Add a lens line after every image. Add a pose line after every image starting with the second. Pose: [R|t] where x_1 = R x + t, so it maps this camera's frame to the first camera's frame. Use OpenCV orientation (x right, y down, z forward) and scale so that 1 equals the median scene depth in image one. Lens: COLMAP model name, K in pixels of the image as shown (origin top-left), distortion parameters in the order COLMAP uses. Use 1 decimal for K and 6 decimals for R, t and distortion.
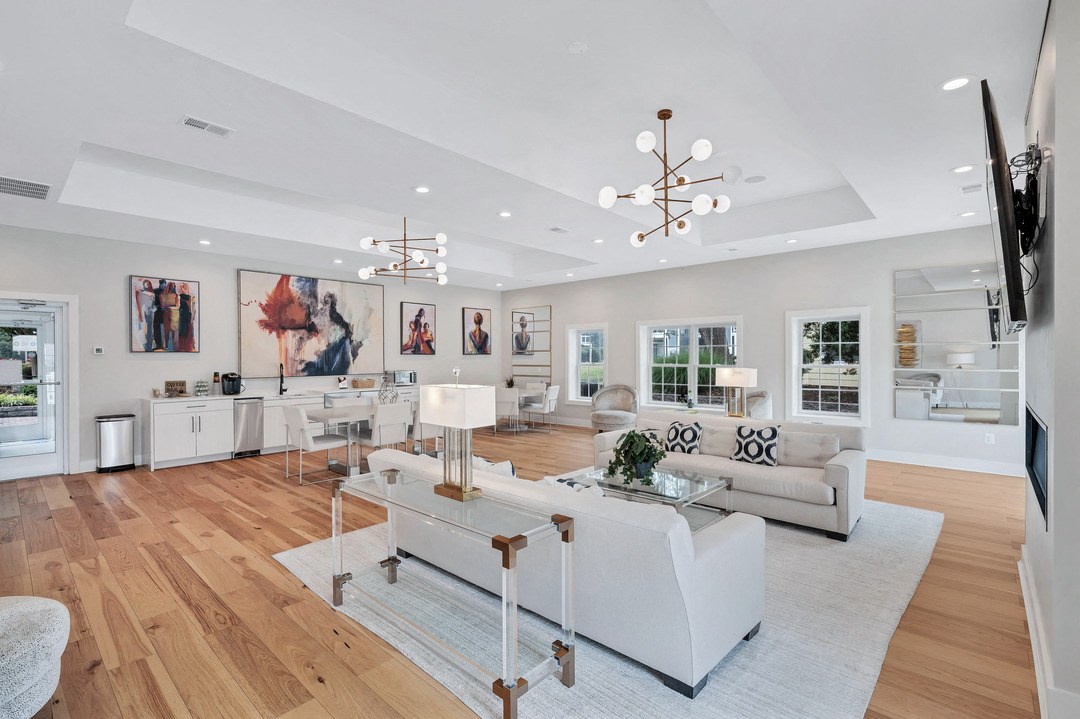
lens RADIAL K [[494.0, 0, 540.1], [0, 494.0, 359.0], [0, 0, 1]] dist [0.005138, 0.000131]
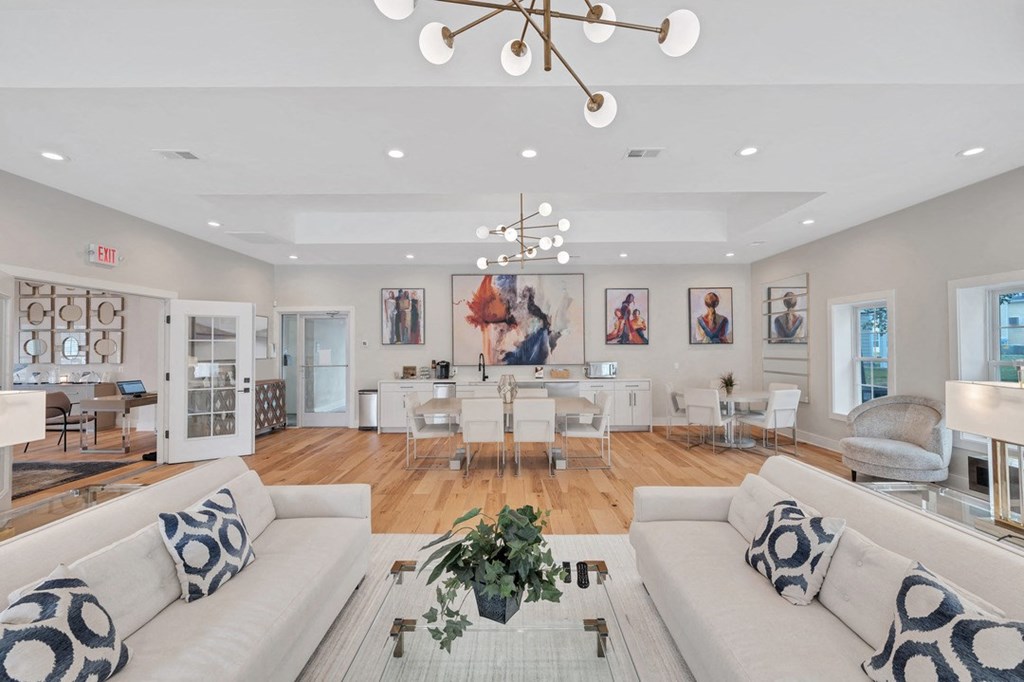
lens RADIAL K [[438.8, 0, 514.1], [0, 438.8, 346.6], [0, 0, 1]] dist [0.017292, -0.000421]
pose [[0.677627, -0.000306, -0.735406, 0.247608], [0.000331, 1.000000, -0.000111, -0.006133], [0.735406, -0.000168, 0.677627, 0.347428]]
